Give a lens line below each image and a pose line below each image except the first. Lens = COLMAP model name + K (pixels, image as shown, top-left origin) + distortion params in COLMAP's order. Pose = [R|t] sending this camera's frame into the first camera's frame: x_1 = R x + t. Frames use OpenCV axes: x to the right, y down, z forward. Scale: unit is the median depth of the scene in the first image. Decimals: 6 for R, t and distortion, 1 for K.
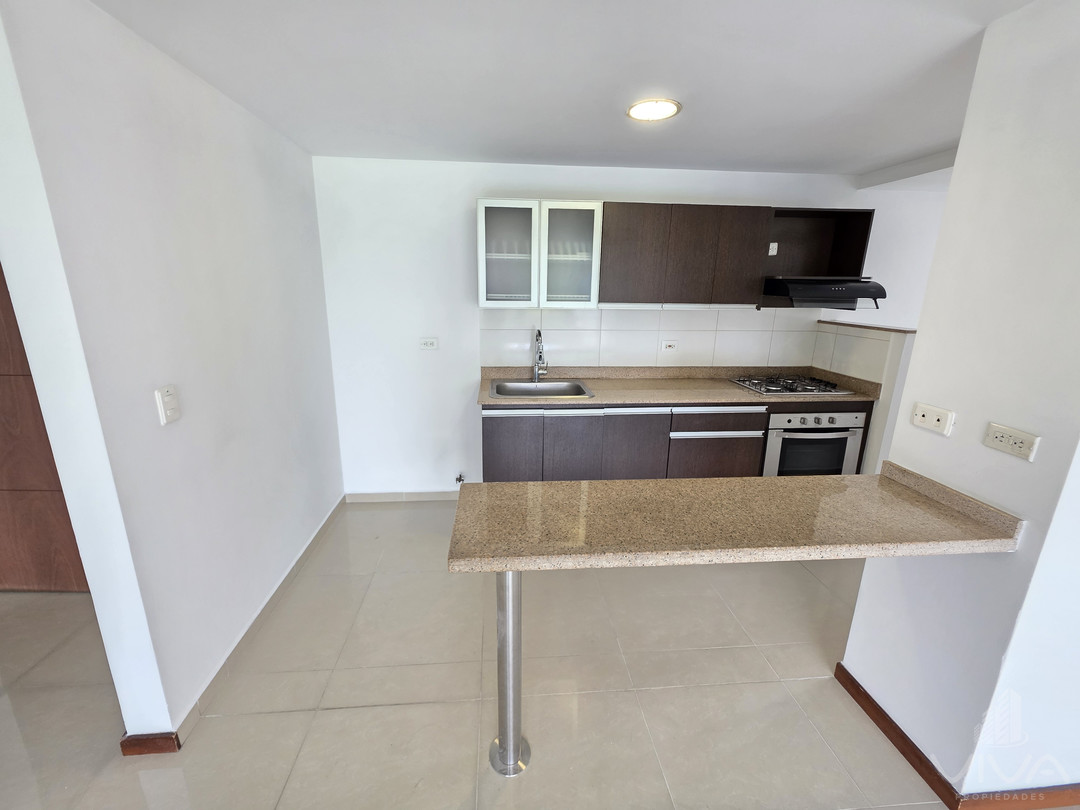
lens RADIAL K [[432.0, 0, 534.8], [0, 432.0, 396.5], [0, 0, 1]] dist [0.002904, -0.000001]
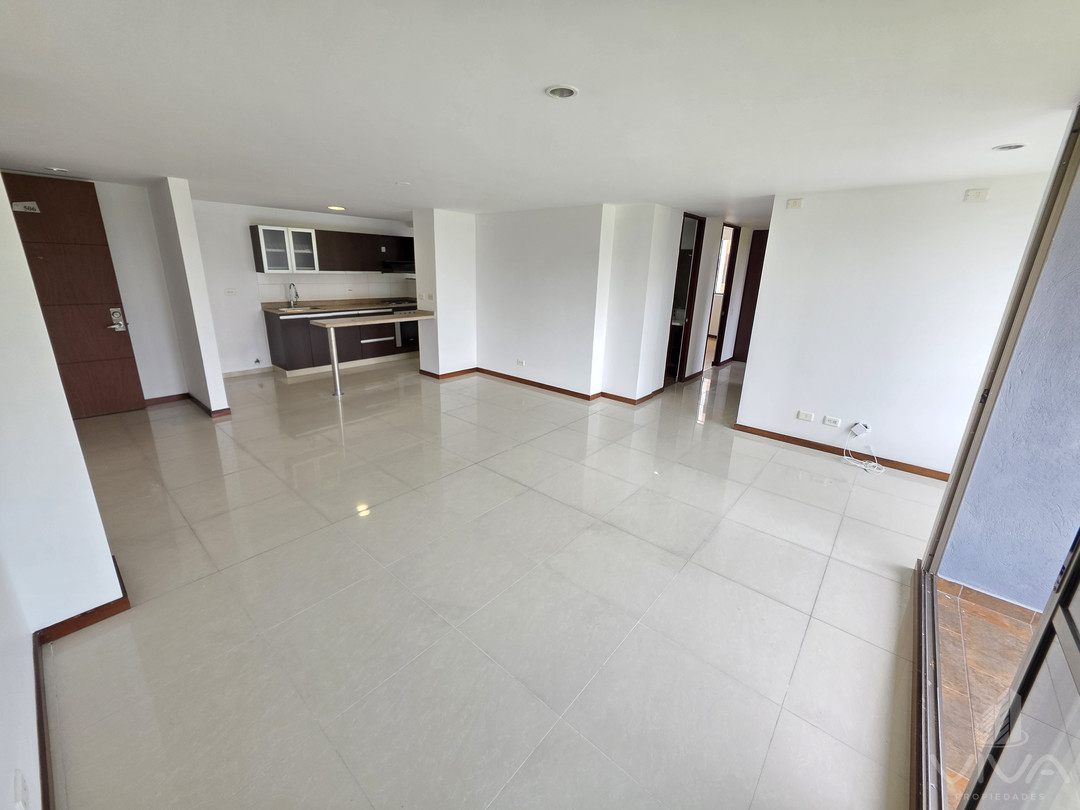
lens RADIAL K [[432.0, 0, 533.8], [0, 432.0, 395.7], [0, 0, 1]] dist [0.002904, -0.000001]
pose [[0.716702, -0.194881, 0.669597, -0.752007], [0.156186, 0.980626, 0.118230, 0.373141], [-0.679665, 0.019846, 0.733254, -1.588650]]
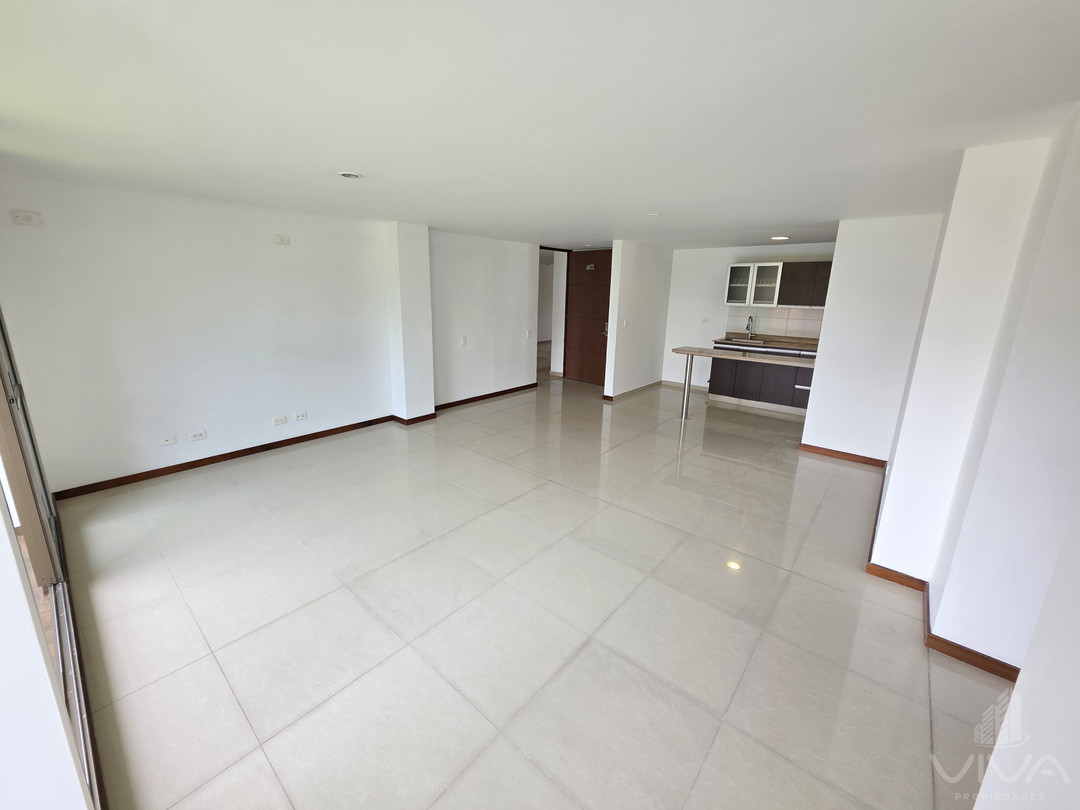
lens RADIAL K [[432.0, 0, 535.2], [0, 432.0, 402.1], [0, 0, 1]] dist [0.002904, -0.000001]
pose [[0.694658, 0.181532, -0.696058, 0.960188], [-0.185893, 0.980067, 0.070083, 0.374780], [0.694906, 0.080708, 0.714557, -1.519051]]
